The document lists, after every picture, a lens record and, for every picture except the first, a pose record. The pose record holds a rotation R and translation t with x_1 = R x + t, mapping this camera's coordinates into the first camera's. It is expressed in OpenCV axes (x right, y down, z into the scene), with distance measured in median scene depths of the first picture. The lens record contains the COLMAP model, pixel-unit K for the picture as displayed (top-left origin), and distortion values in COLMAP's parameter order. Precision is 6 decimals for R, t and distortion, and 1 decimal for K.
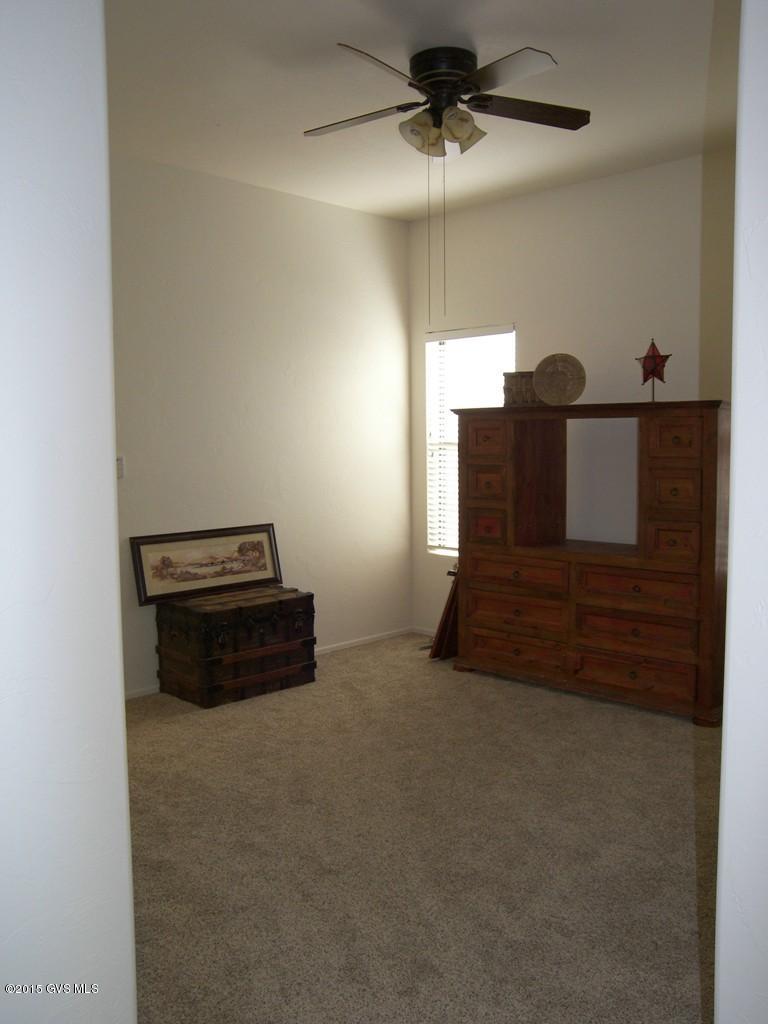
lens RADIAL K [[898.7, 0, 384.0], [0, 898.7, 512.0], [0, 0, 1]] dist [0.000571, 0.000033]
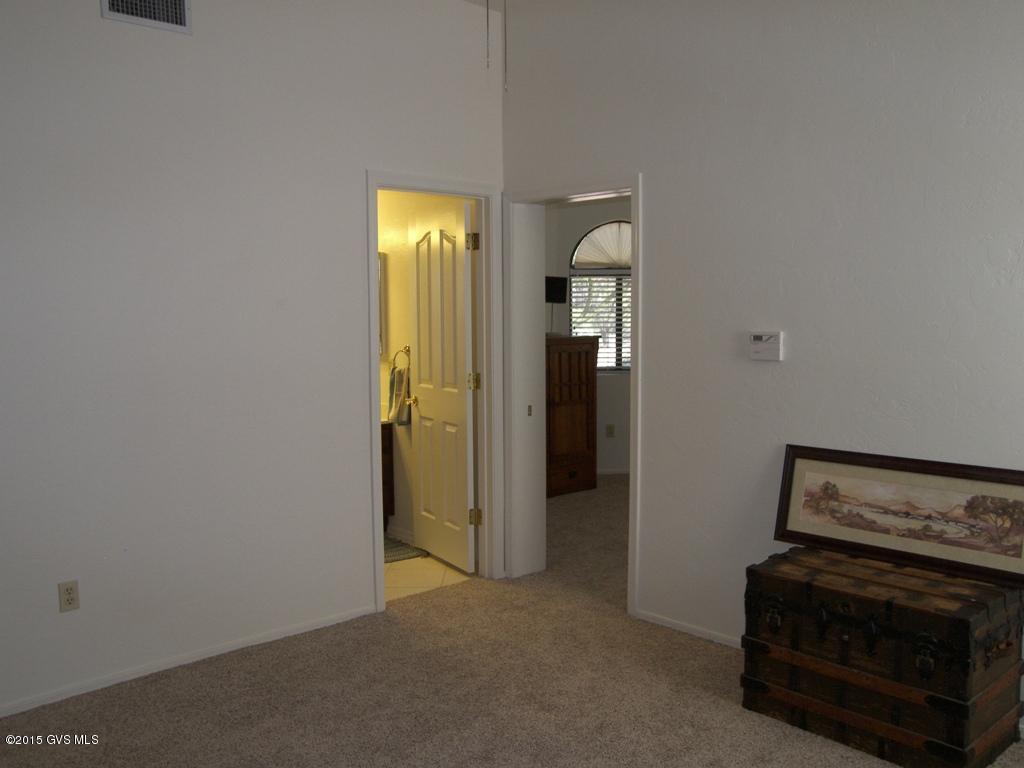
lens RADIAL K [[899.3, 0, 512.0], [0, 899.3, 384.0], [0, 0, 1]] dist [-0.002385, 0.000357]
pose [[-0.027476, 0.098999, -0.994708, 0.431480], [-0.072886, 0.992237, 0.100766, -0.075279], [0.996962, 0.075268, -0.020047, 0.763746]]
